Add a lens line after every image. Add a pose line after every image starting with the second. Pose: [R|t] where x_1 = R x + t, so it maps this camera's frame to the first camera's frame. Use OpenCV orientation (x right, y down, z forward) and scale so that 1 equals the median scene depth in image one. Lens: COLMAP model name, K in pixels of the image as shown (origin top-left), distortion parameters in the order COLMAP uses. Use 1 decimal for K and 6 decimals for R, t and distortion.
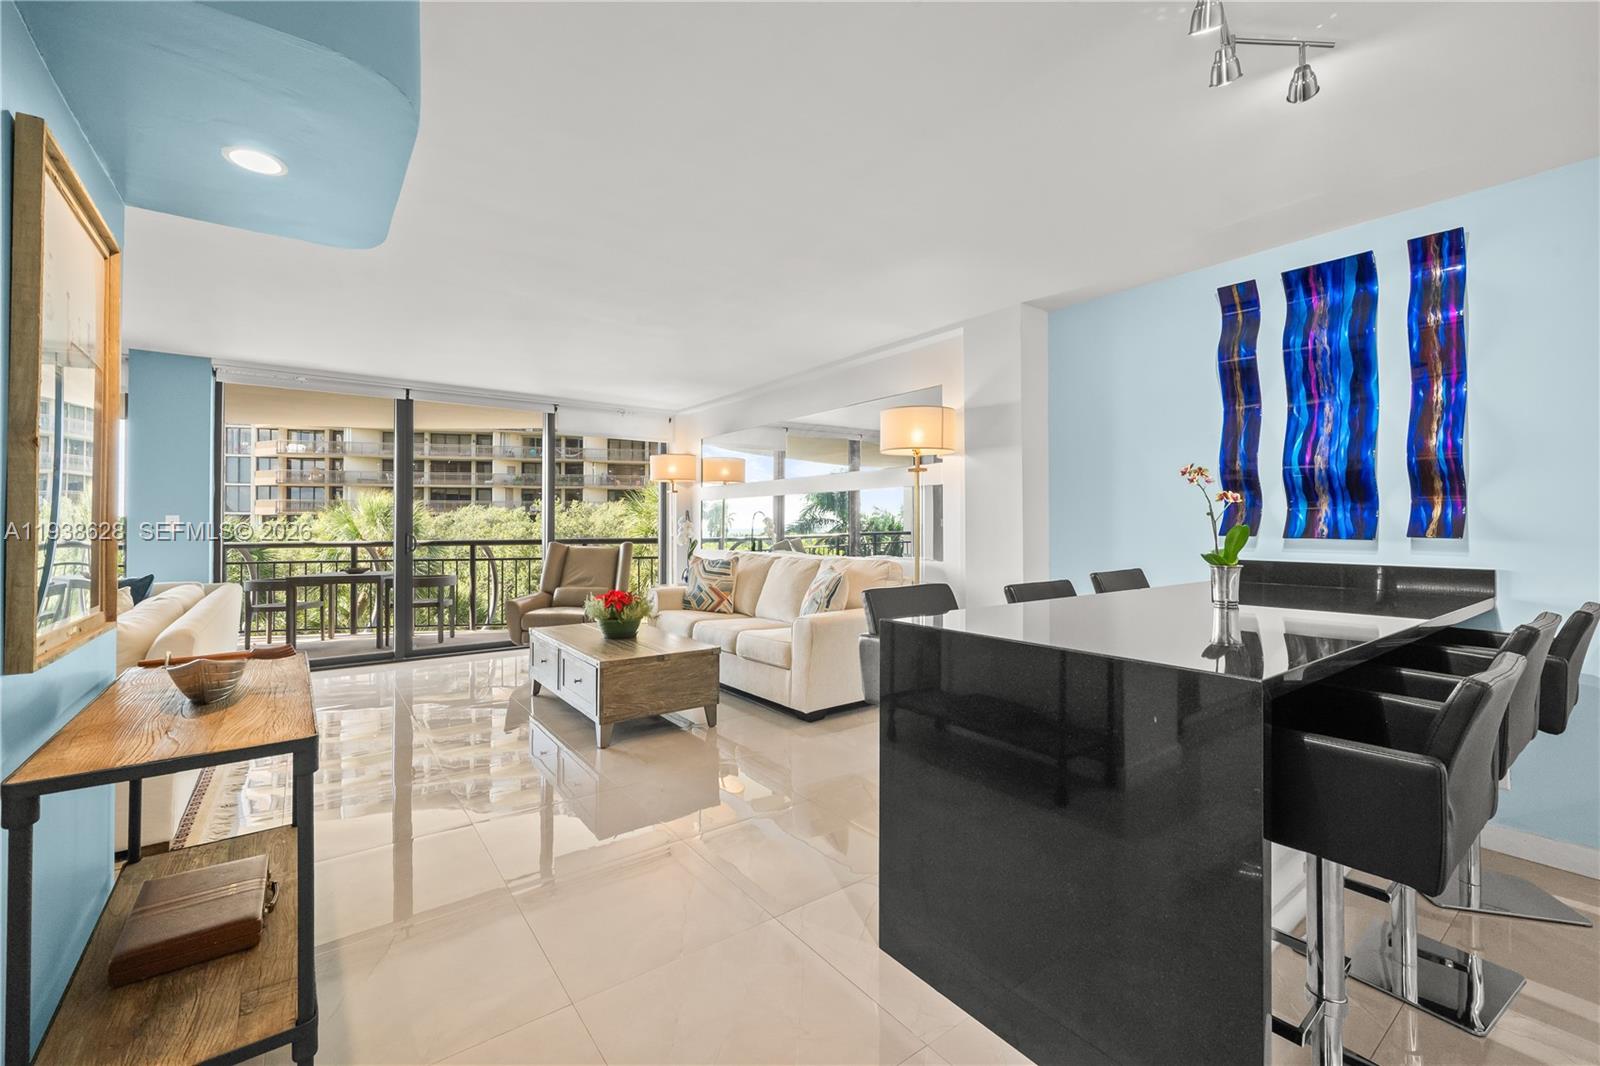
lens RADIAL K [[651.9, 0, 795.9], [0, 651.9, 516.4], [0, 0, 1]] dist [0.000511, 0.000066]
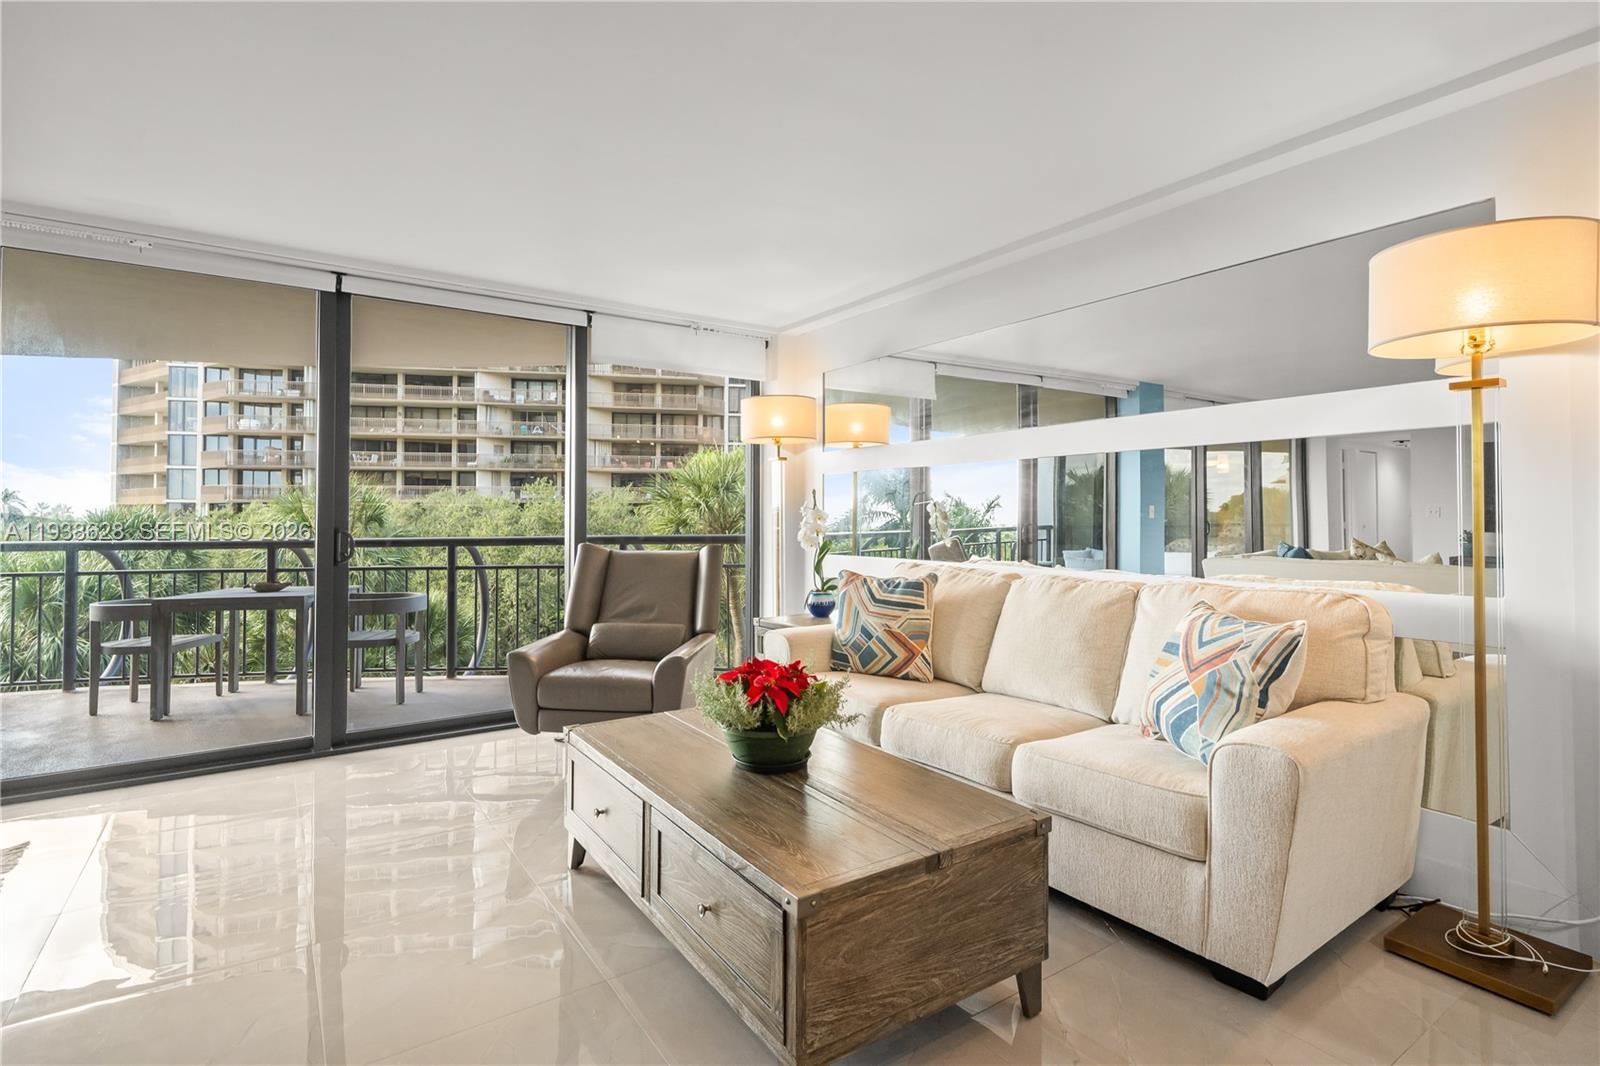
lens RADIAL K [[769.2, 0, 799.2], [0, 769.2, 496.8], [0, 0, 1]] dist [-0.001785, -0.000214]
pose [[0.999291, -0.000508, -0.037642, -0.140184], [0.000095, 0.999940, -0.010981, 0.004646], [0.037645, 0.010970, 0.999231, 0.286243]]
